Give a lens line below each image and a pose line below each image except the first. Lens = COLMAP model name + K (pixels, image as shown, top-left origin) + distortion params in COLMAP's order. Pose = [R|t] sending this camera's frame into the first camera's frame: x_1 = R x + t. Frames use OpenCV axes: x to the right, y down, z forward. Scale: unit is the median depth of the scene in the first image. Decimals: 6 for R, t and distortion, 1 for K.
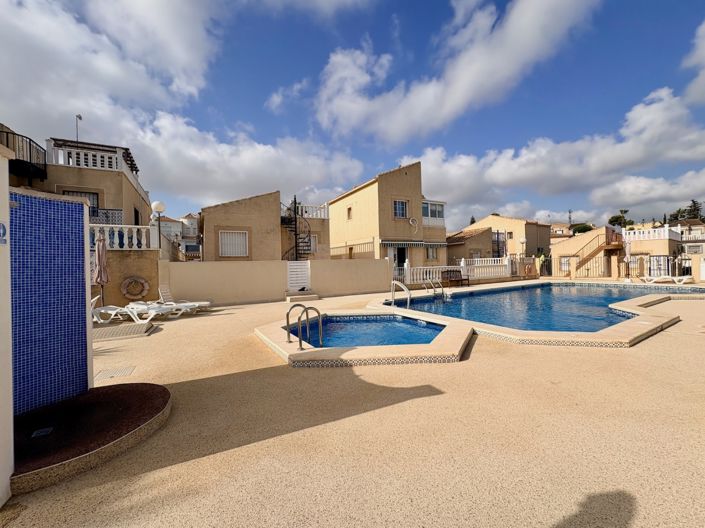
lens RADIAL K [[280.6, 0, 346.0], [0, 280.6, 269.7], [0, 0, 1]] dist [0.001235, -0.000066]
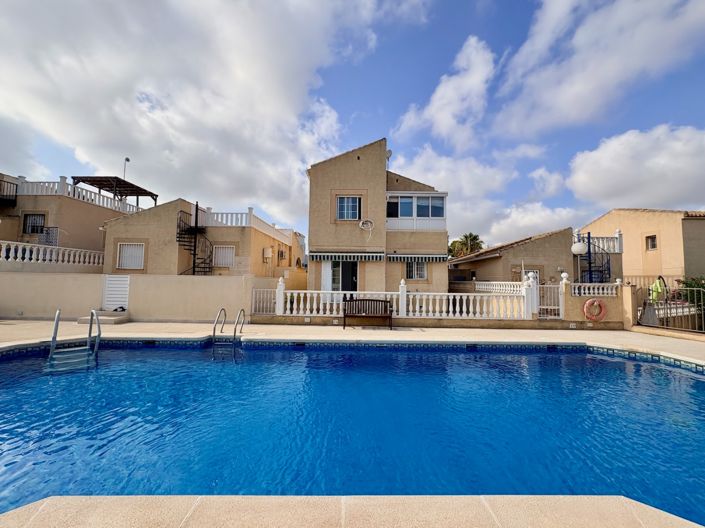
lens RADIAL K [[280.6, 0, 355.3], [0, 280.6, 259.4], [0, 0, 1]] dist [0.001235, -0.000066]
pose [[0.868198, -0.006473, -0.496175, 0.557226], [-0.047744, 0.994186, -0.096513, -0.018799], [0.493915, 0.107482, 0.862842, 0.411704]]
